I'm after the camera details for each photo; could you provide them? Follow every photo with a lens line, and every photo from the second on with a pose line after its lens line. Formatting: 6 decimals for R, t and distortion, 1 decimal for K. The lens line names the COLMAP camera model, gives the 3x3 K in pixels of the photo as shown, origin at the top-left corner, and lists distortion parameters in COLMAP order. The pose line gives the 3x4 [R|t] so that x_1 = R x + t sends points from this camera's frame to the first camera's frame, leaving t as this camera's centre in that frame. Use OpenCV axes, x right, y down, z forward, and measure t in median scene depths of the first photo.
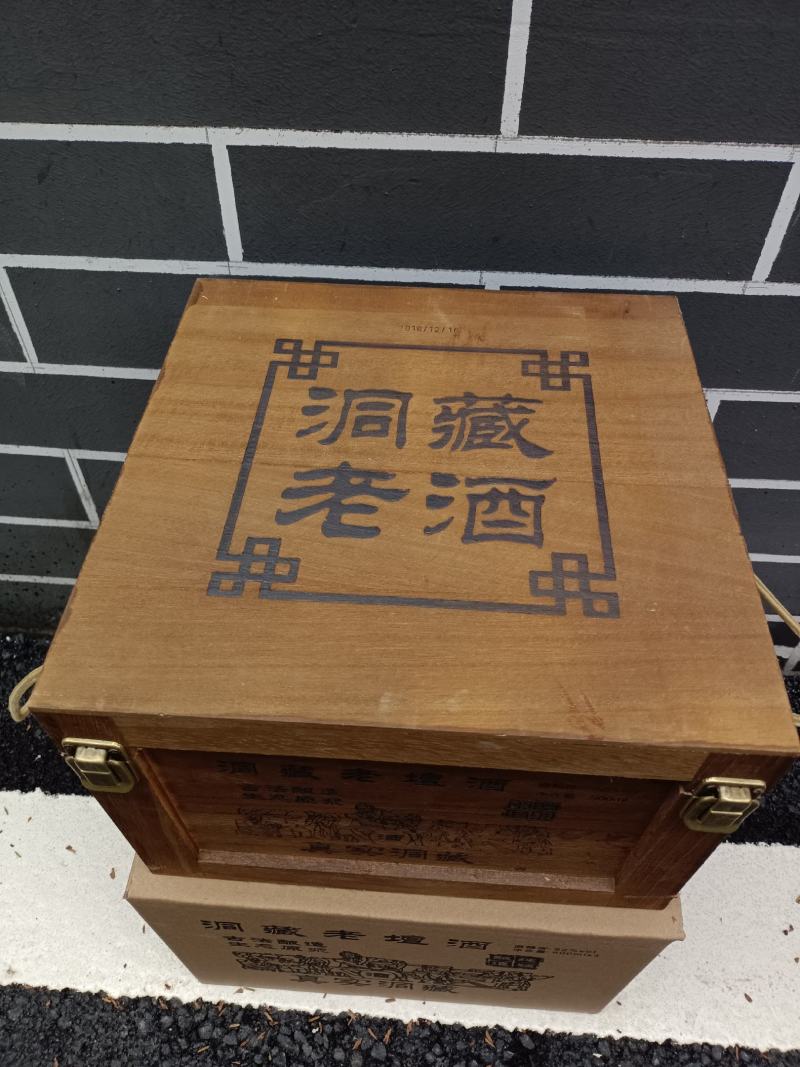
lens RADIAL K [[818.8, 0, 393.7], [0, 818.8, 527.6], [0, 0, 1]] dist [-0.010273, -0.002102]
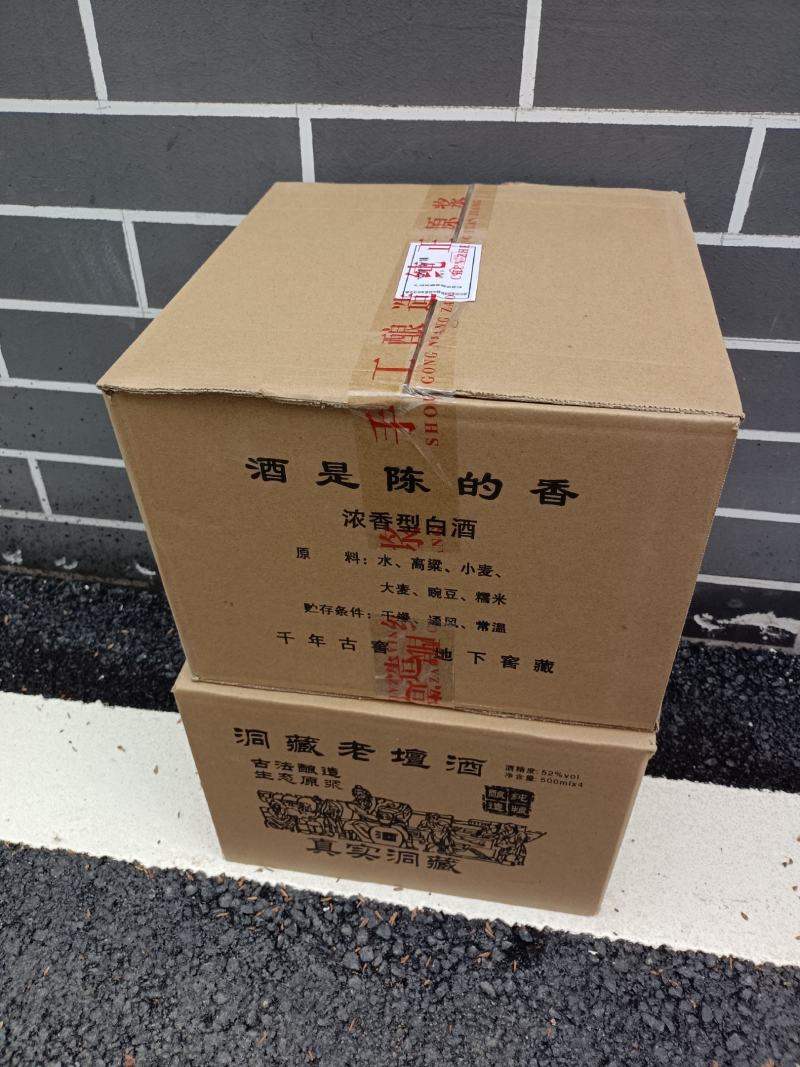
lens RADIAL K [[818.8, 0, 391.5], [0, 818.8, 528.5], [0, 0, 1]] dist [-0.010273, -0.002102]
pose [[0.994779, 0.038352, -0.094567, 0.096121], [-0.052058, 0.987761, -0.147032, 0.365010], [0.087771, 0.151187, 0.984601, -0.168407]]
